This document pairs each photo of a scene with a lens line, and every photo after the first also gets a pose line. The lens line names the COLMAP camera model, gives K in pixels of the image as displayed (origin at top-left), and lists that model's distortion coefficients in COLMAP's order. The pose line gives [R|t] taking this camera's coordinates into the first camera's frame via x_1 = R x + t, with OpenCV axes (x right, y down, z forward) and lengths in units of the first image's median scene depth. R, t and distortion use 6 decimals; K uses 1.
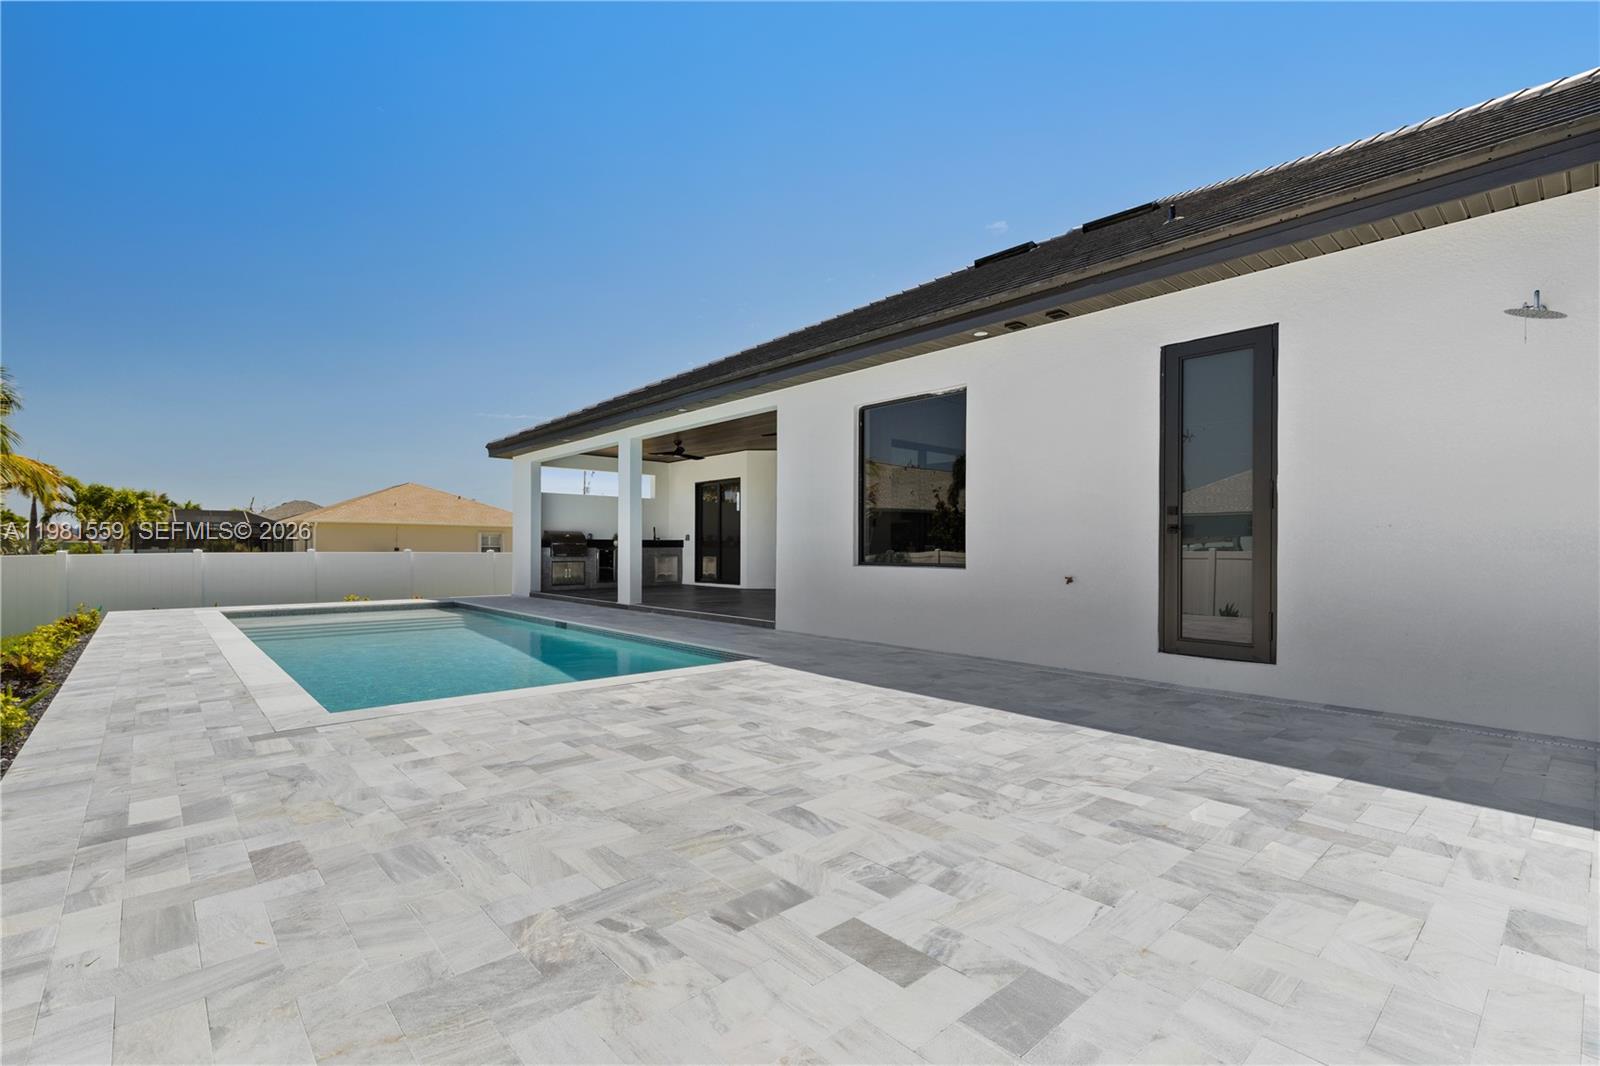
lens RADIAL K [[722.6, 0, 798.3], [0, 722.6, 541.7], [0, 0, 1]] dist [-0.000029, -0.000055]
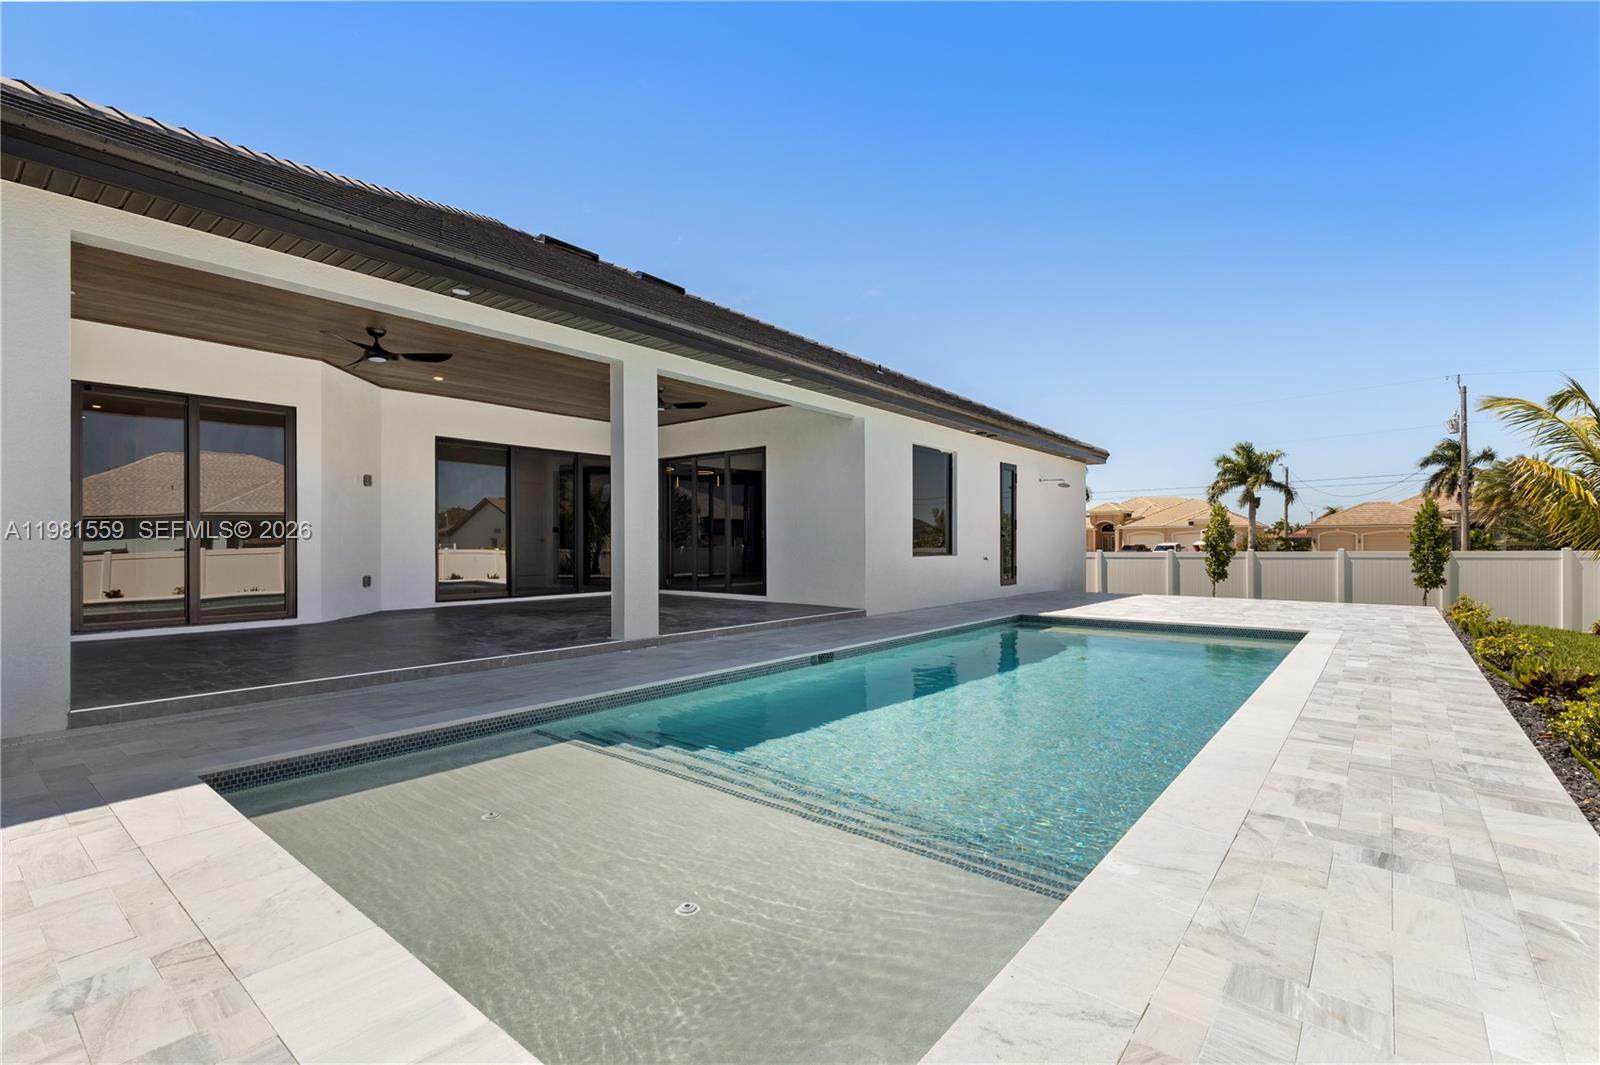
lens RADIAL K [[722.6, 0, 798.3], [0, 722.6, 541.2], [0, 0, 1]] dist [-0.000029, -0.000055]
pose [[-0.157964, 0.000906, 0.987444, -1.000211], [-0.007219, 0.999972, -0.002073, 0.005721], [-0.987418, -0.007456, -0.157953, 1.133925]]
